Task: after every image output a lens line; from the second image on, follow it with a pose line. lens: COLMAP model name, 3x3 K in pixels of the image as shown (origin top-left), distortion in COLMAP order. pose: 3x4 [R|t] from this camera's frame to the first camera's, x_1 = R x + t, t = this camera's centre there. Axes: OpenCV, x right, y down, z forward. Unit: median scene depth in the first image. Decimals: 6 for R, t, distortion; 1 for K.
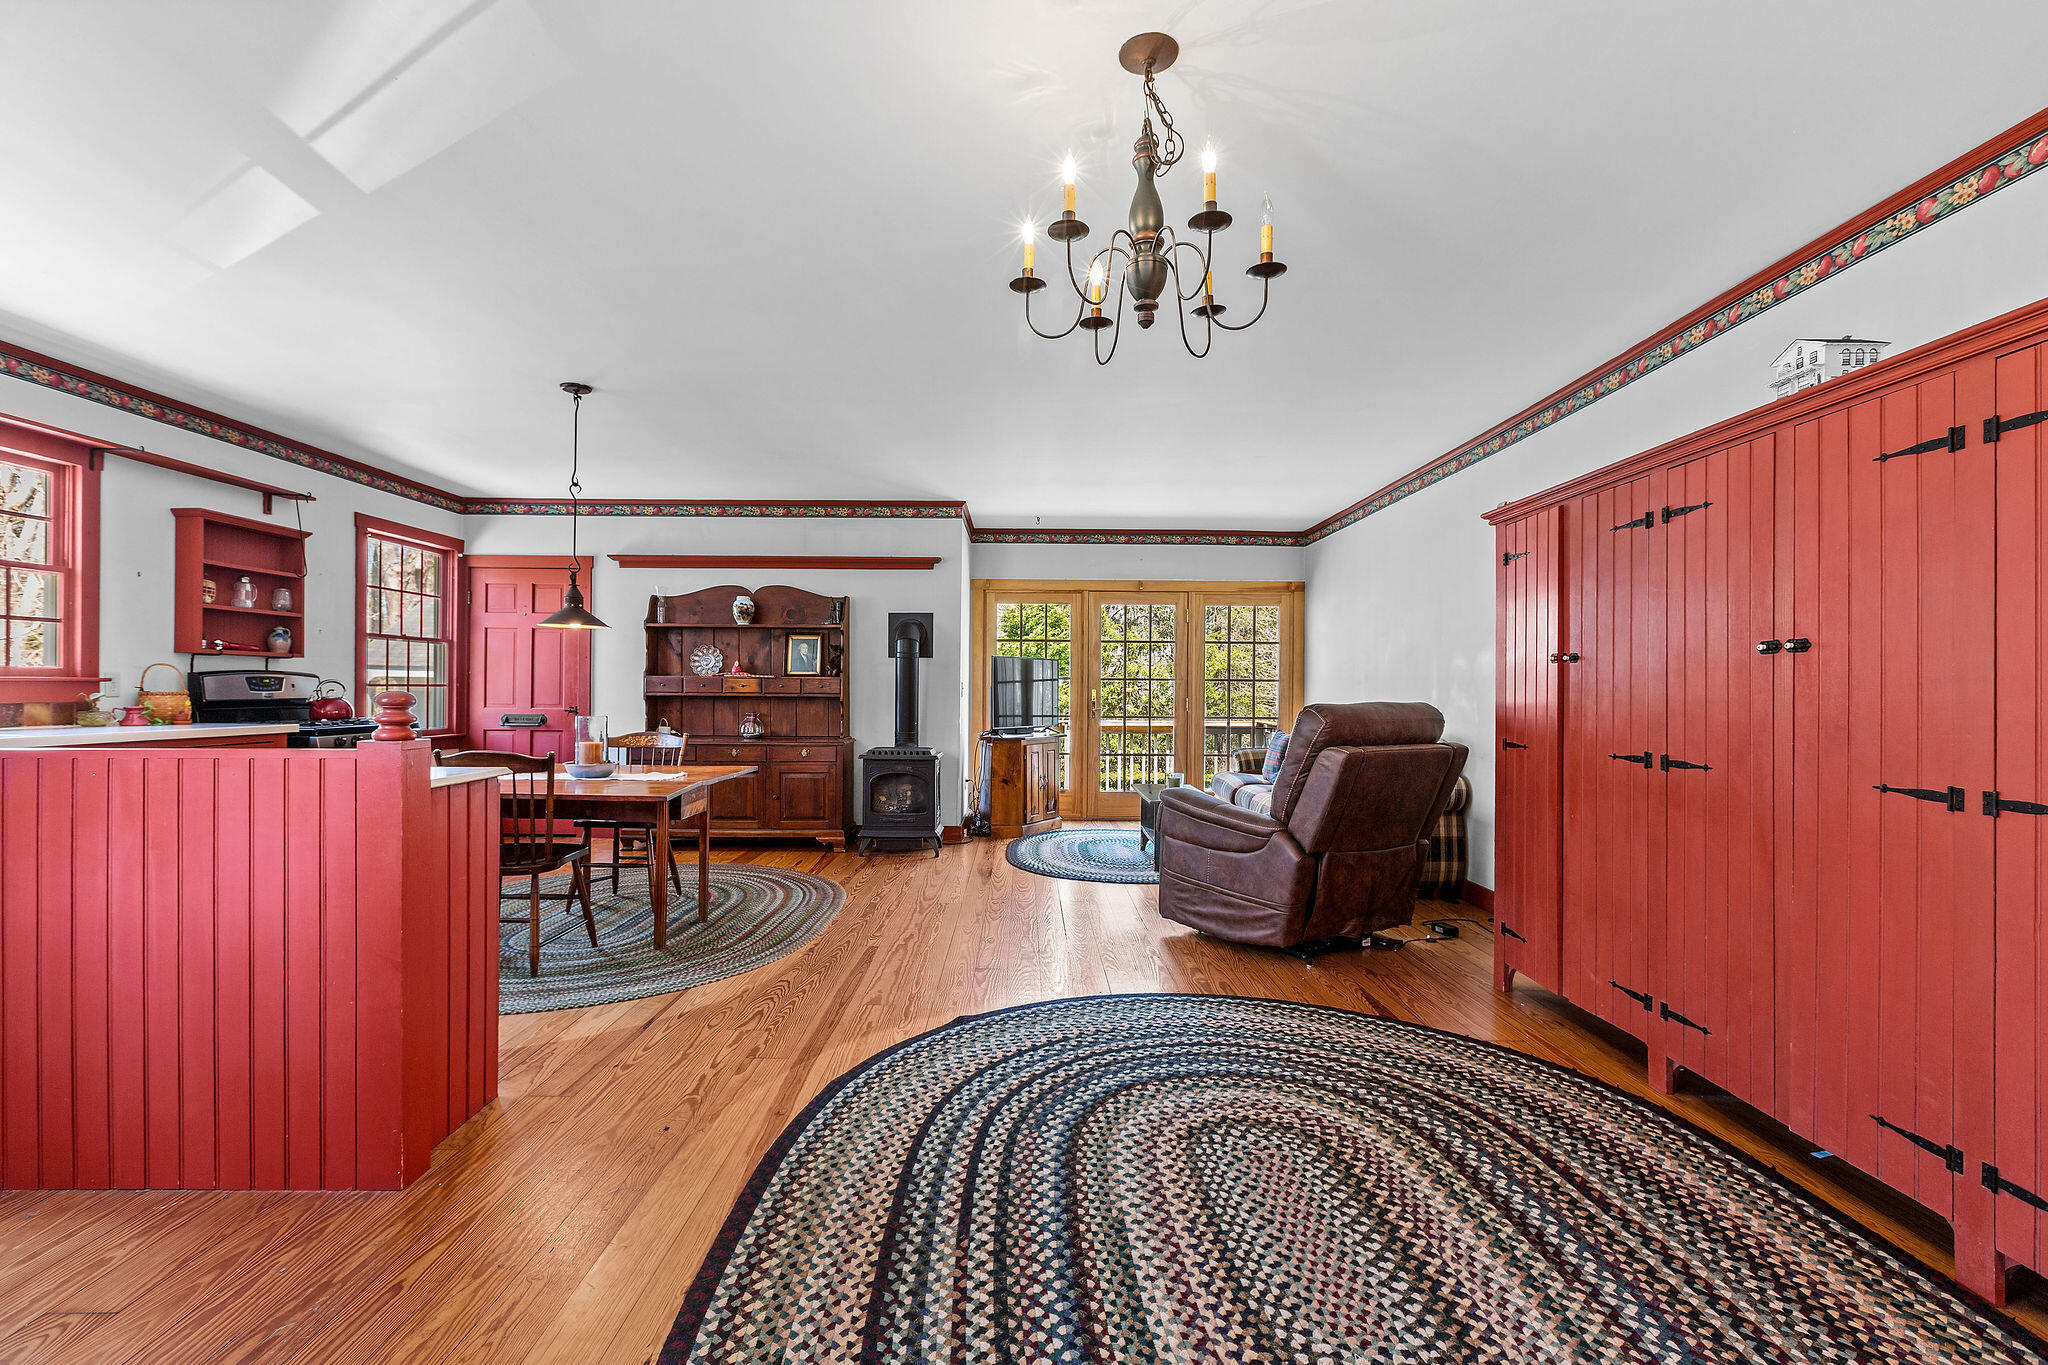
lens RADIAL K [[938.2, 0, 1013.4], [0, 938.2, 701.5], [0, 0, 1]] dist [0.000286, 0.000029]
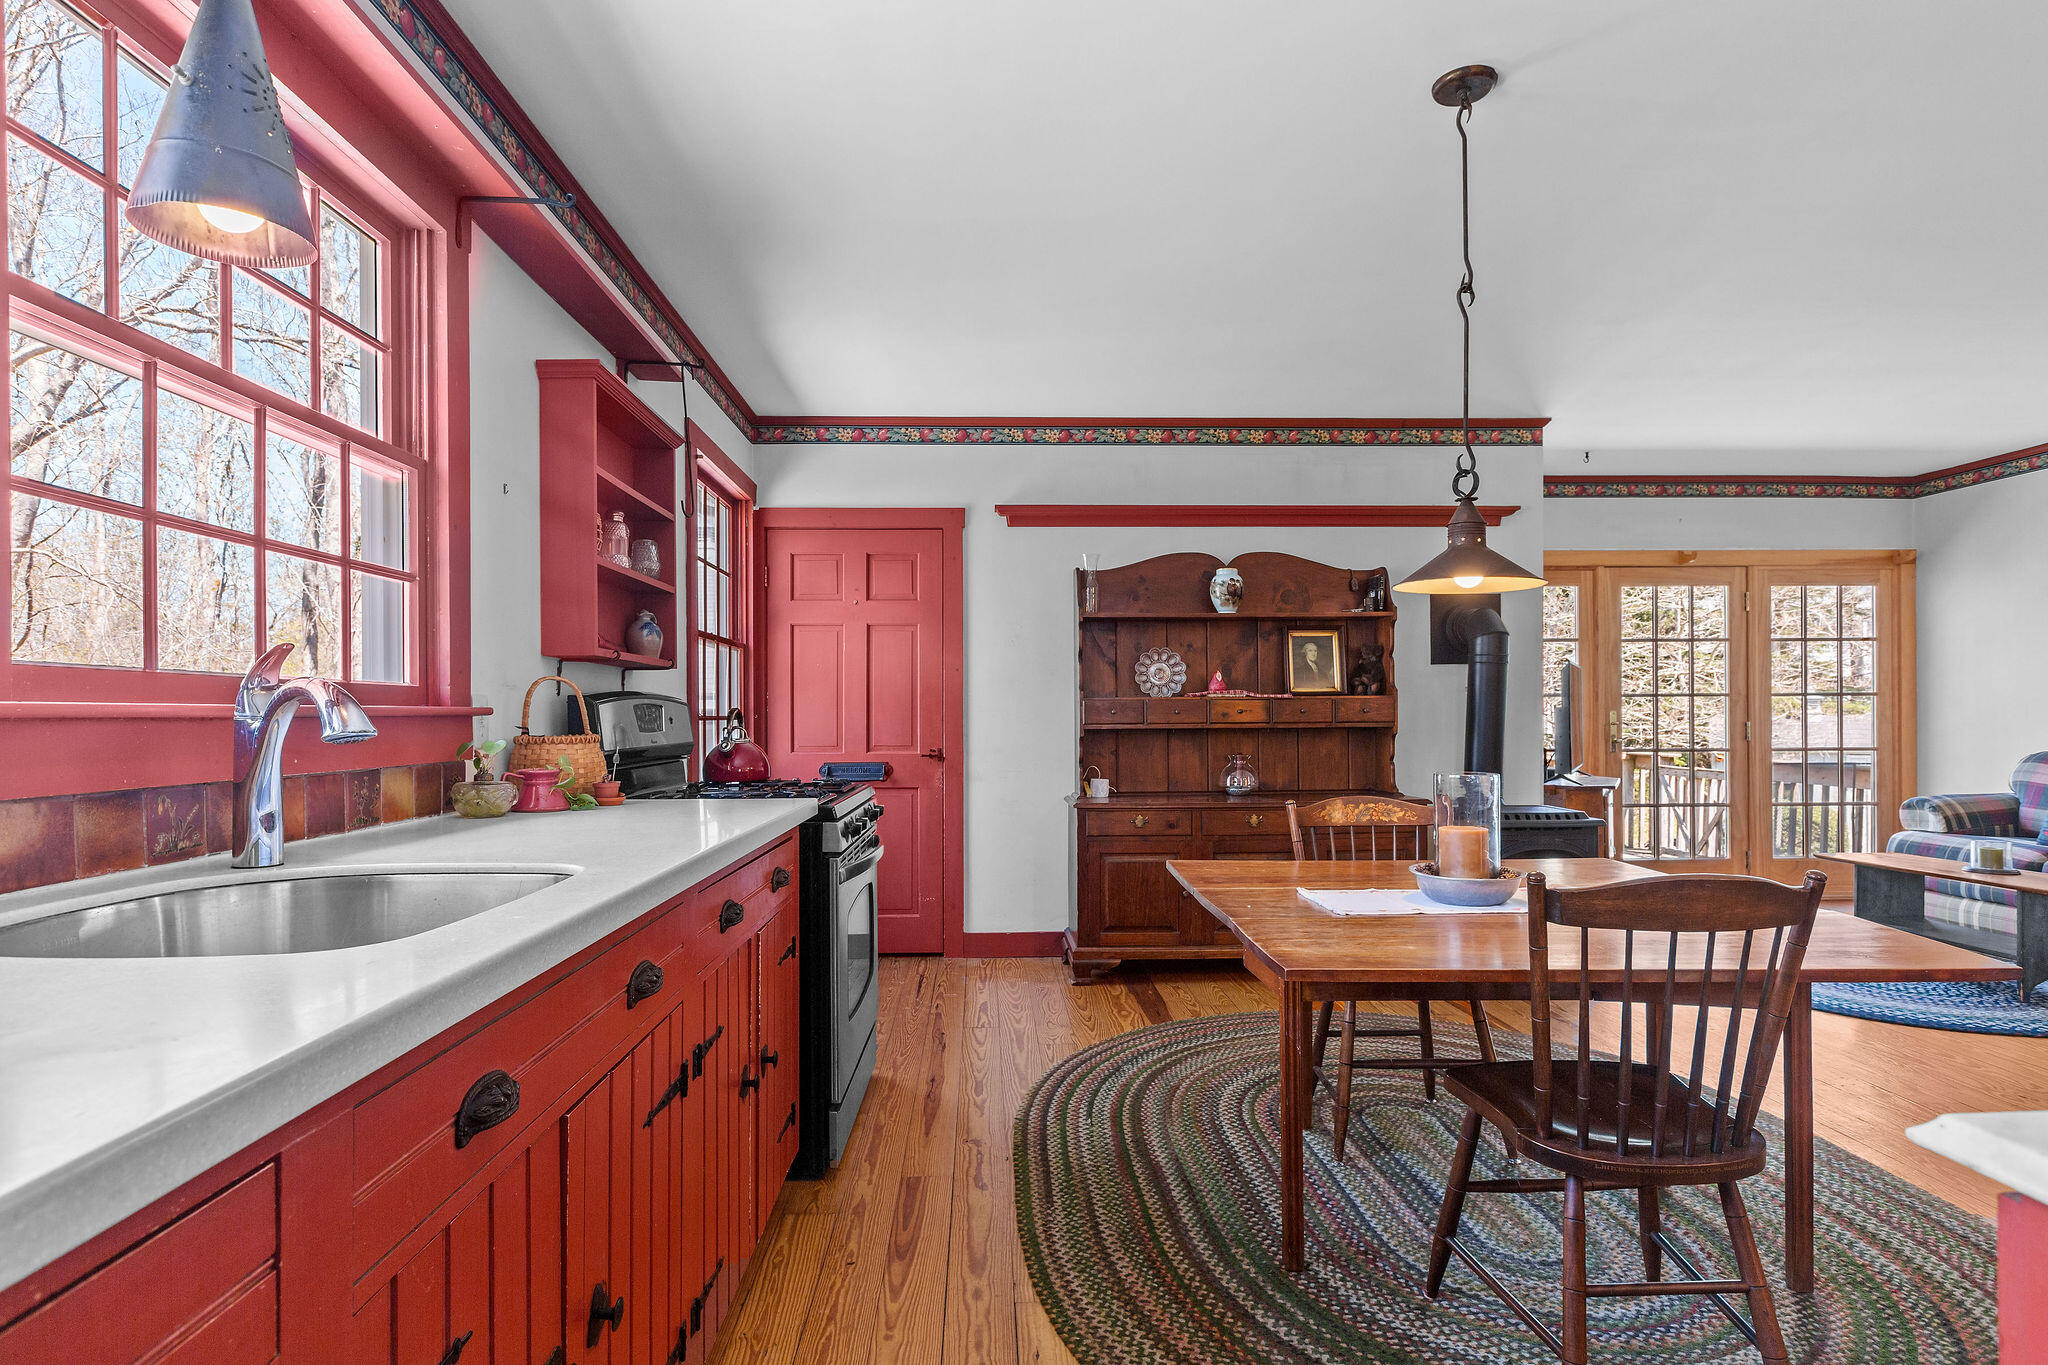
lens RADIAL K [[1061.8, 0, 1015.4], [0, 1061.8, 716.5], [0, 0, 1]] dist [0.001922, 0.000870]
pose [[0.999121, -0.013902, 0.039540, -0.447136], [0.014405, 0.999818, -0.012476, -0.006445], [-0.039359, 0.013035, 0.999140, 0.292081]]
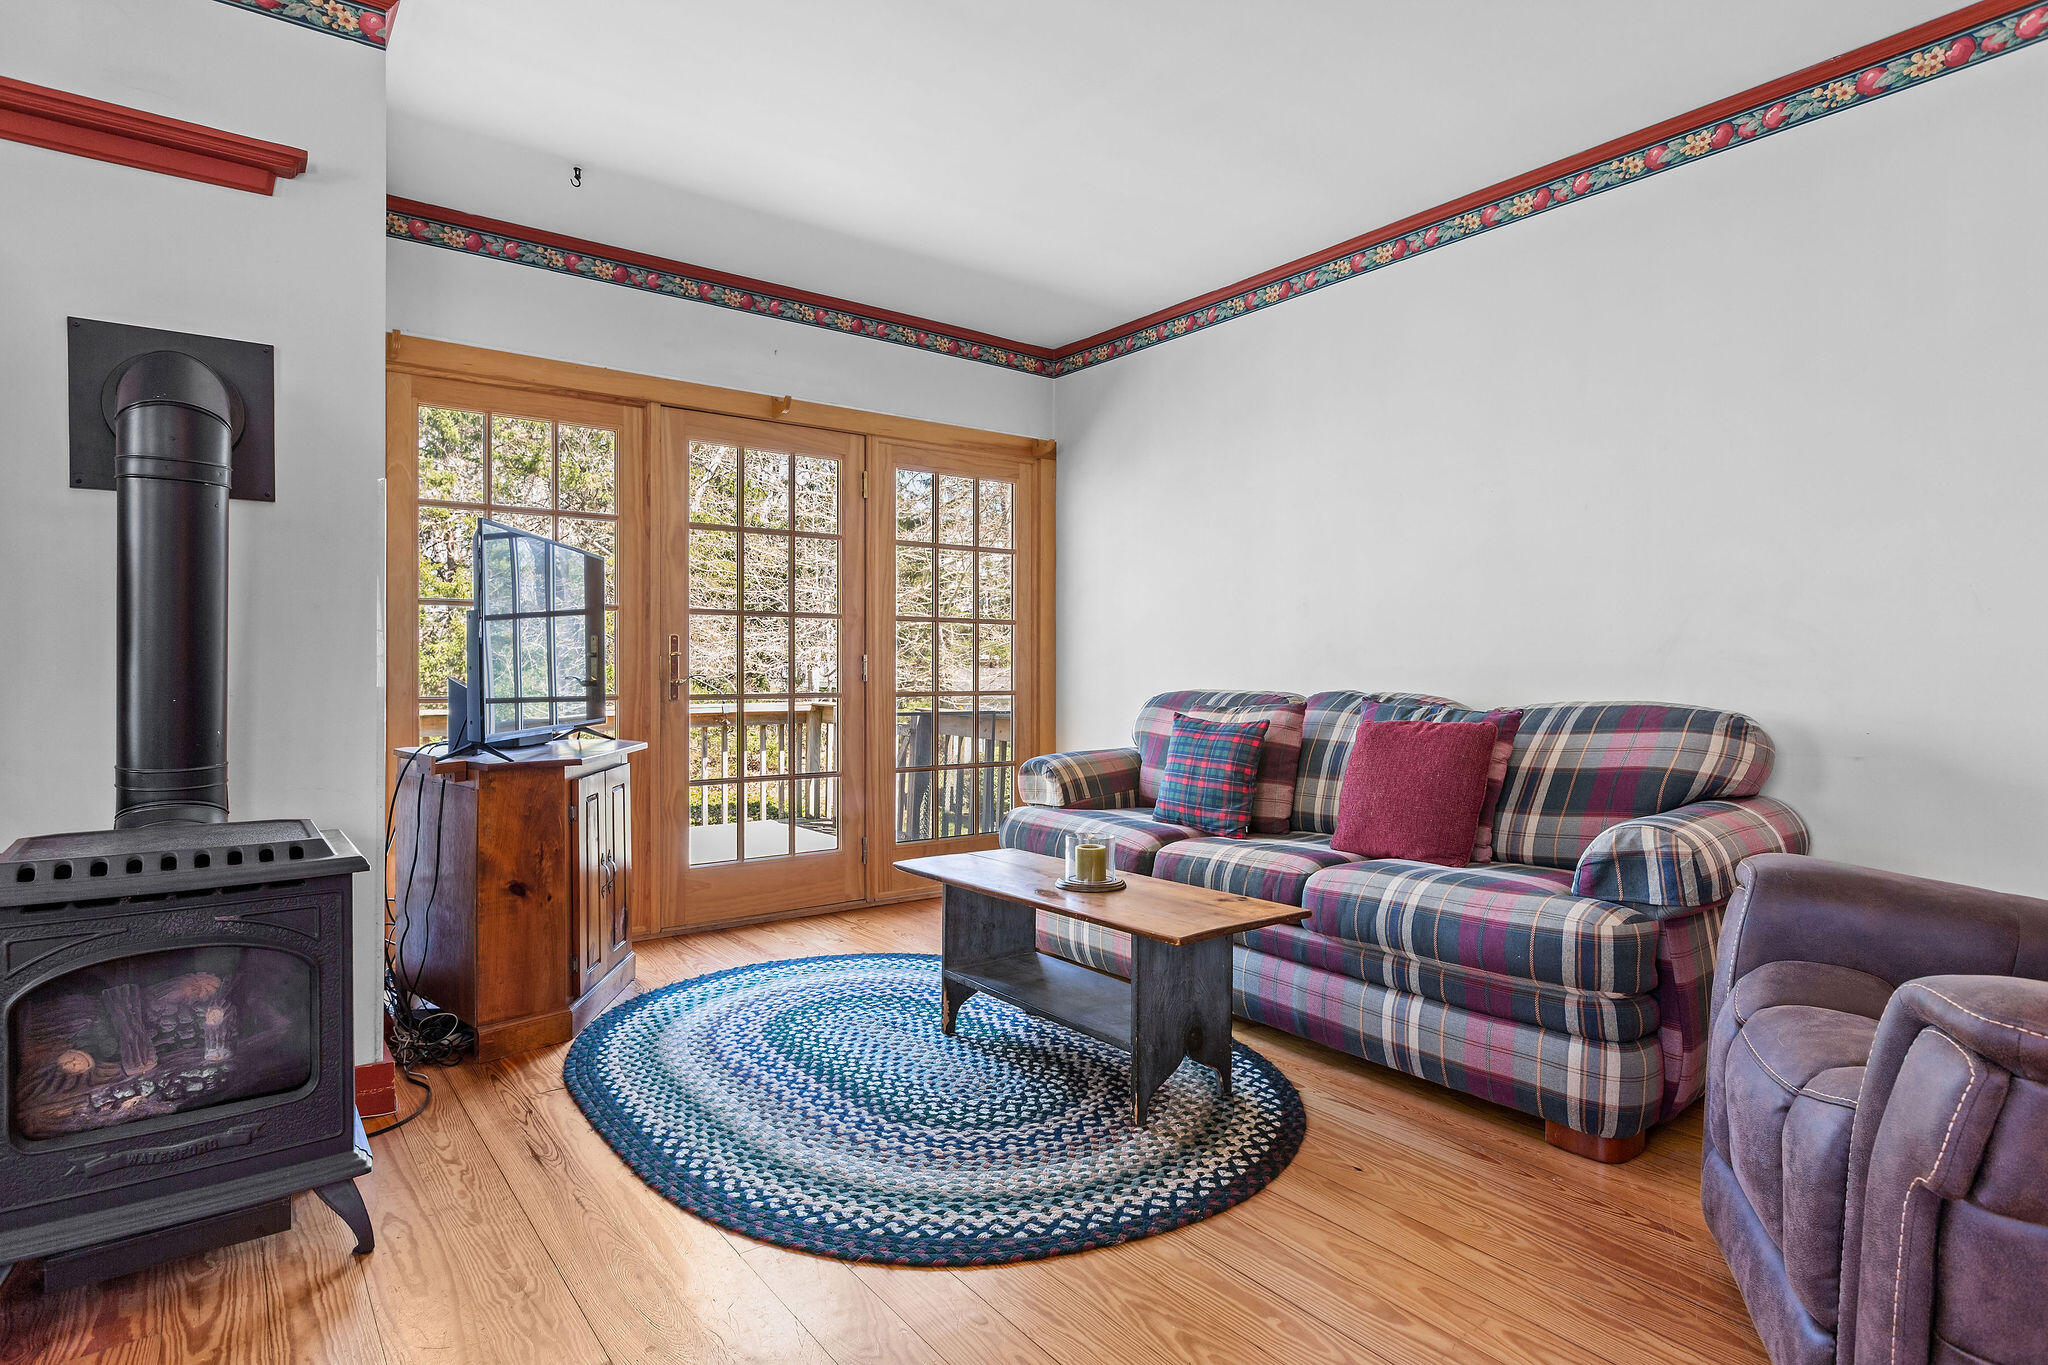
lens RADIAL K [[1079.3, 0, 1018.8], [0, 1079.3, 683.4], [0, 0, 1]] dist [-0.004440, -0.000875]
pose [[0.795871, -0.012211, 0.605344, -0.105352], [0.009988, 0.999925, 0.007039, 0.009317], [-0.605384, 0.000444, 0.795933, 0.600260]]
